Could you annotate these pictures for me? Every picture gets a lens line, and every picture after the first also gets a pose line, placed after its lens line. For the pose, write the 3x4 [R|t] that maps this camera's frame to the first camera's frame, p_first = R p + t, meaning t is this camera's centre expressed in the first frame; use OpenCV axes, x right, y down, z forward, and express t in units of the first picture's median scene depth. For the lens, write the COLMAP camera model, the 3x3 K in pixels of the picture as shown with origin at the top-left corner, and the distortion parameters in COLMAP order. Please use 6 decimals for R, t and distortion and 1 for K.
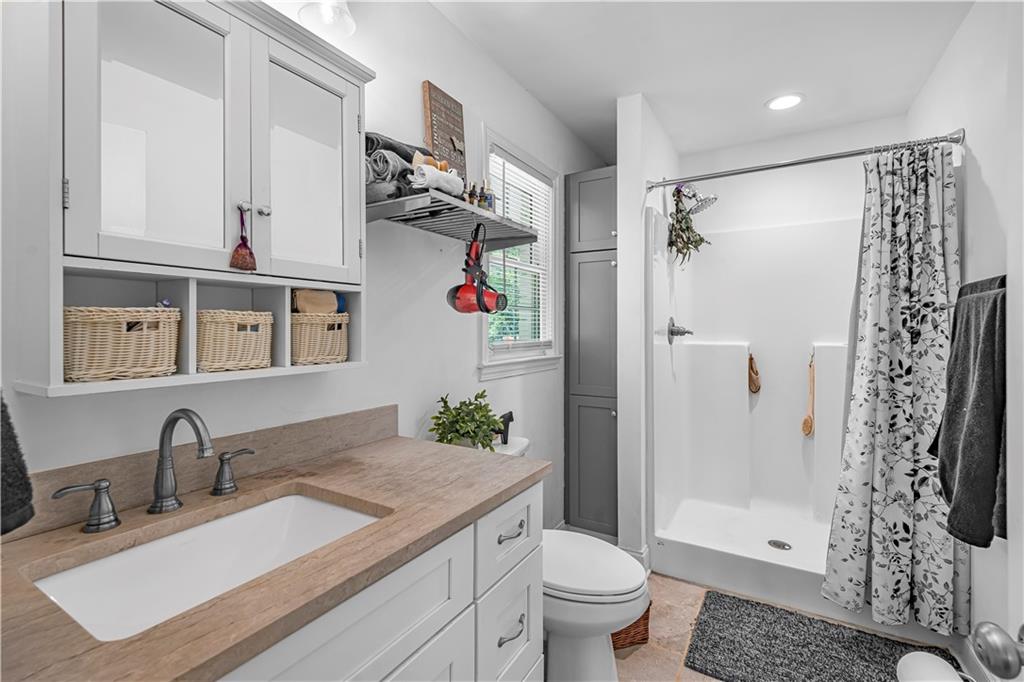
lens RADIAL K [[452.1, 0, 512.8], [0, 452.1, 336.4], [0, 0, 1]] dist [0.001321, -0.000077]
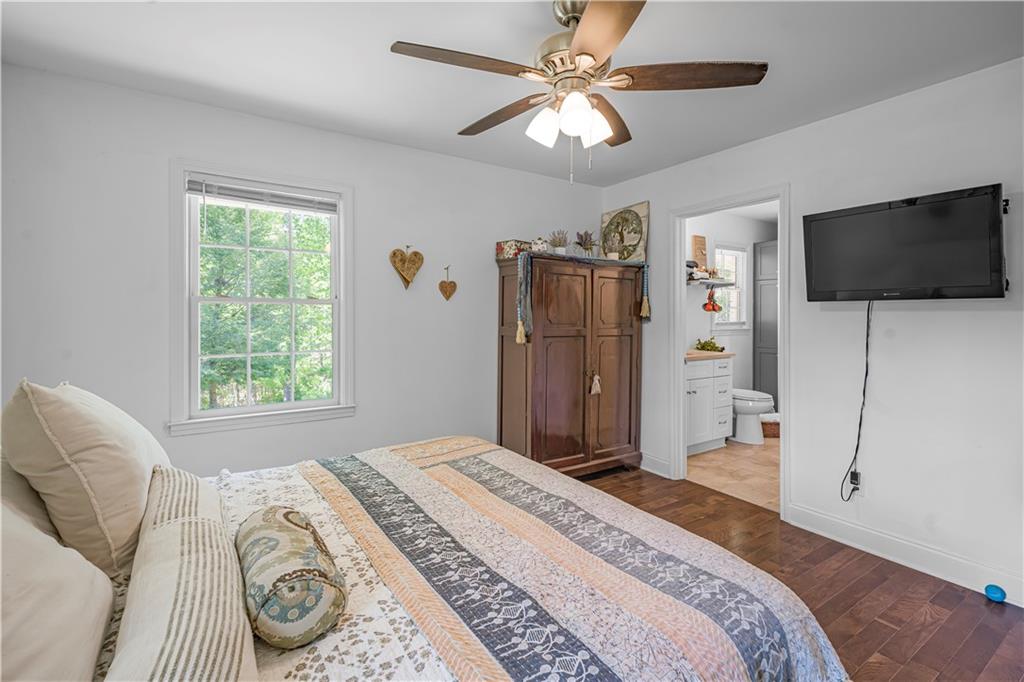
lens RADIAL K [[452.1, 0, 516.8], [0, 452.1, 316.8], [0, 0, 1]] dist [0.001321, -0.000077]
pose [[0.900173, 0.001547, -0.435529, 0.061229], [-0.007538, 0.999899, -0.012028, 0.030400], [0.435466, 0.014110, 0.900094, -2.078273]]
